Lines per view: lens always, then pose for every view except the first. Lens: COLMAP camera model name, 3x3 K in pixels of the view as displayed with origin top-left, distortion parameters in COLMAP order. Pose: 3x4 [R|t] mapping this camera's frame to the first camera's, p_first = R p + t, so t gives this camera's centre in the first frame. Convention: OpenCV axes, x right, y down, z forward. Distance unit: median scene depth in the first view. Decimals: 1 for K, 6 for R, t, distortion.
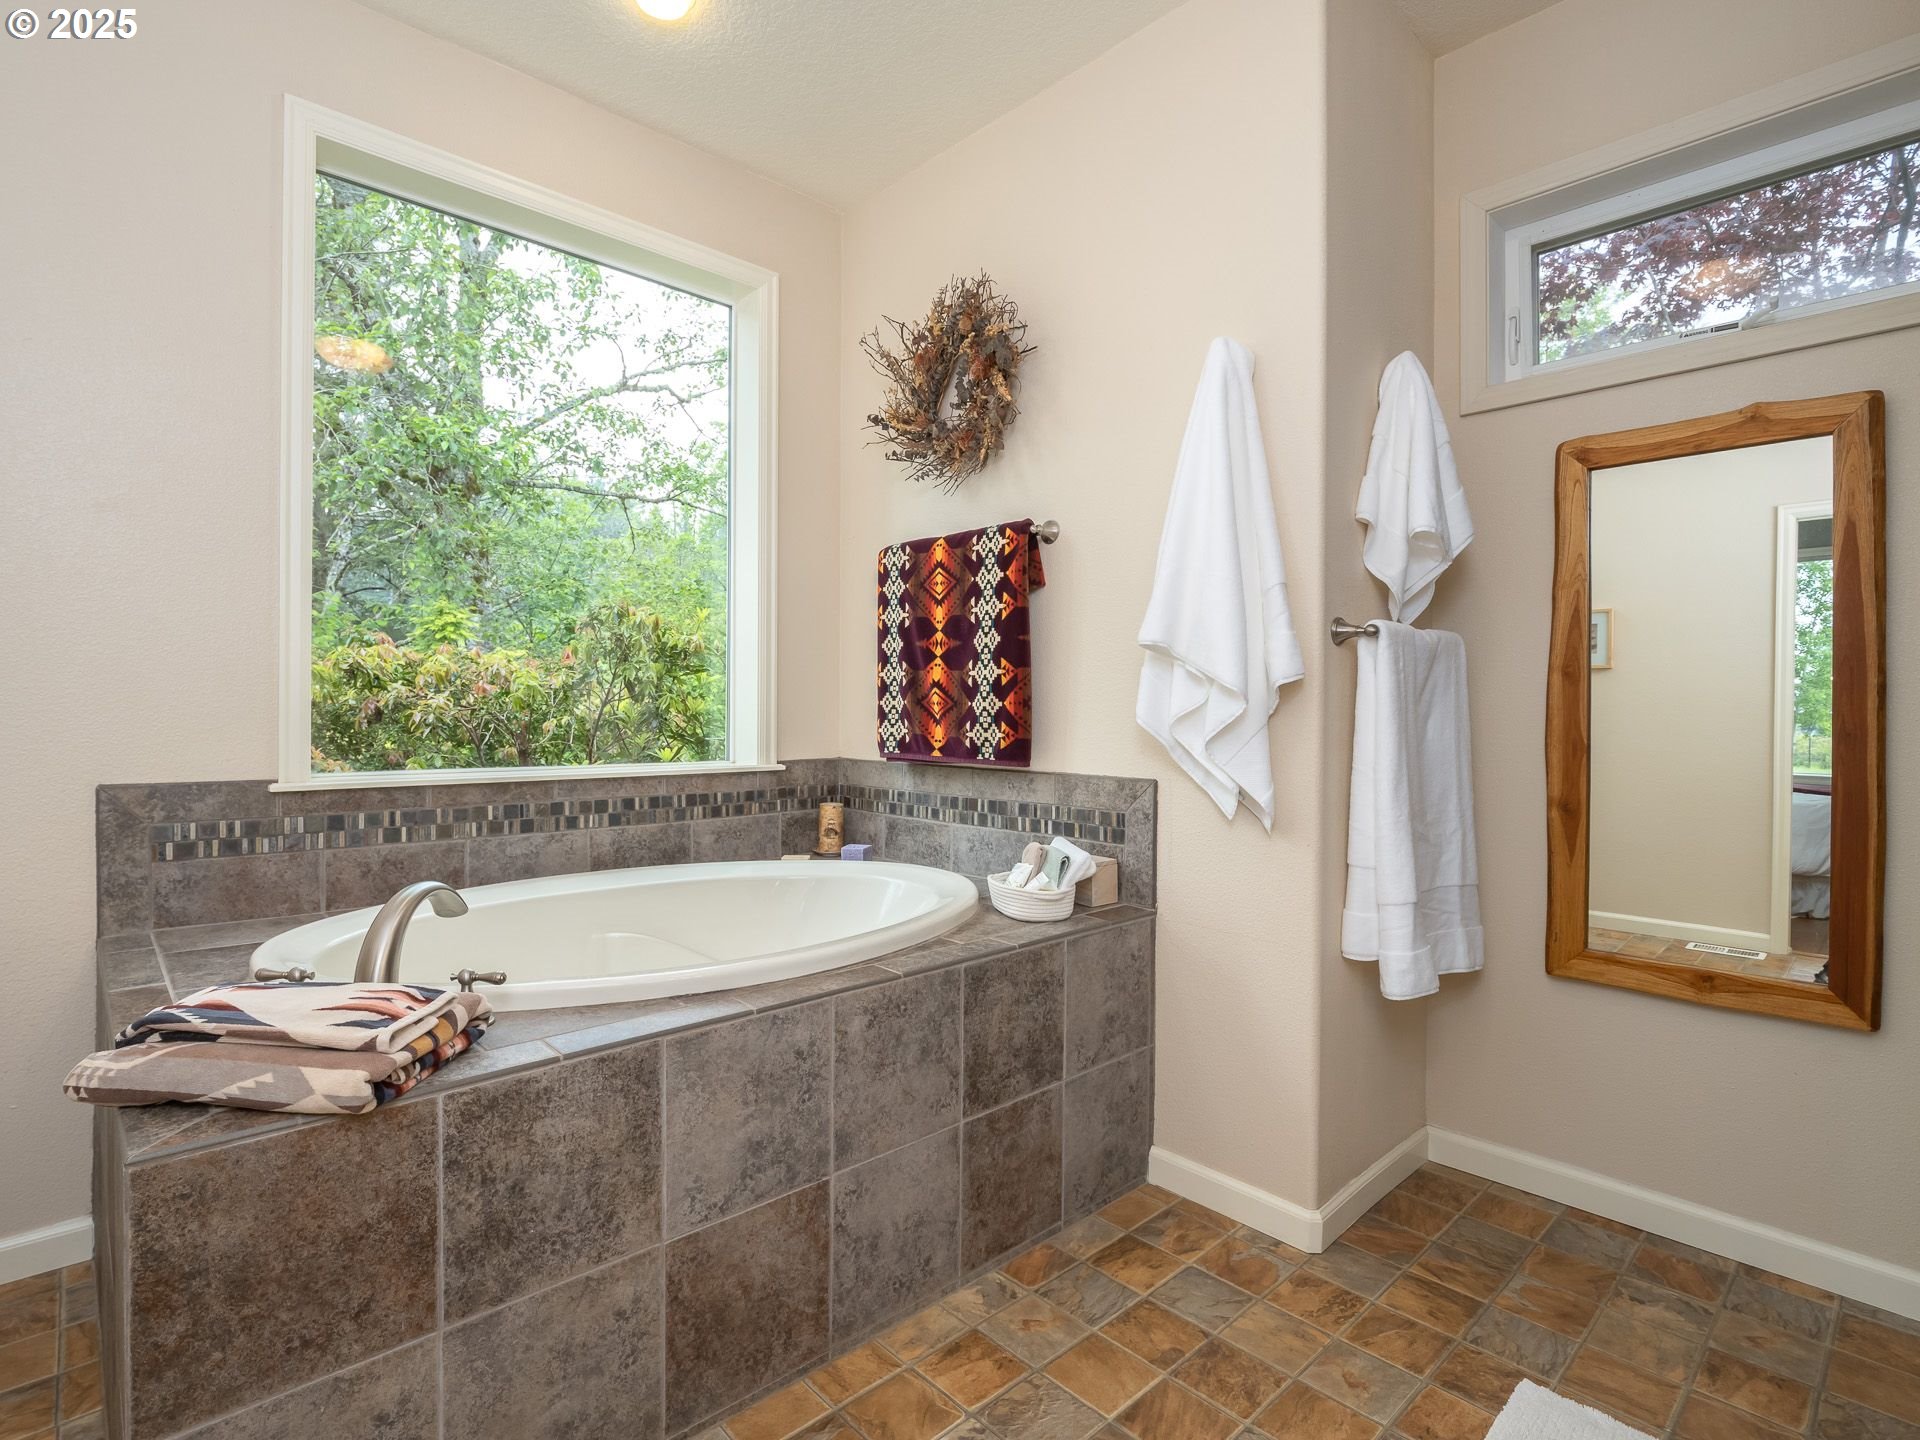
lens RADIAL K [[962.0, 0, 947.3], [0, 962.0, 714.4], [0, 0, 1]] dist [-0.007738, -0.000237]
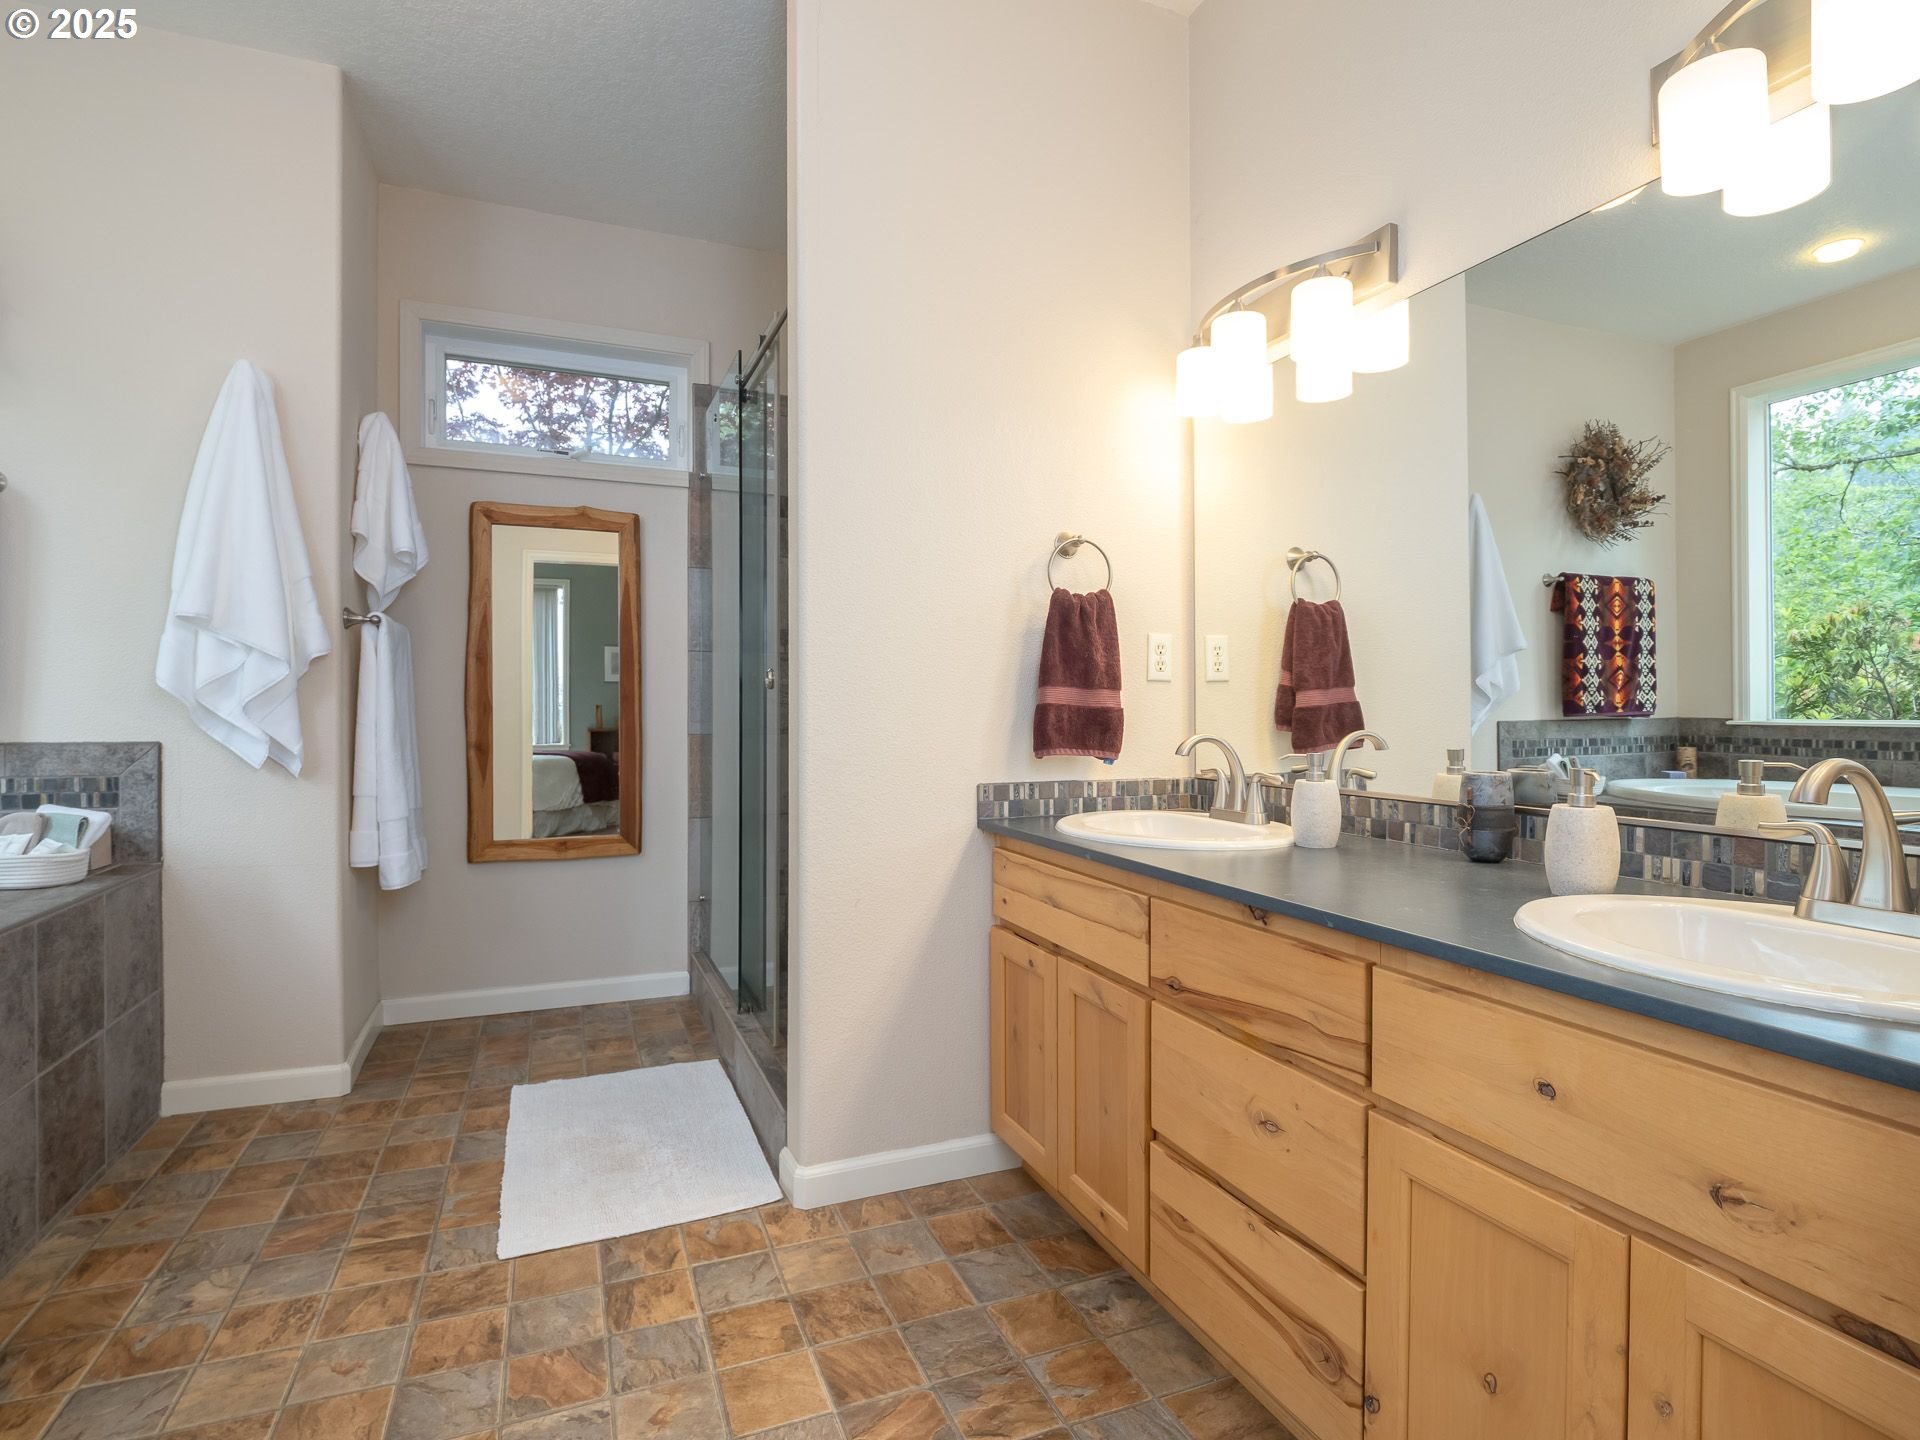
lens RADIAL K [[962.0, 0, 947.3], [0, 962.0, 714.4], [0, 0, 1]] dist [-0.007738, -0.000237]
pose [[0.362670, -0.013133, 0.931825, -0.518868], [0.006878, 0.999911, 0.011416, 0.035335], [-0.931892, 0.002268, 0.362728, -0.232582]]
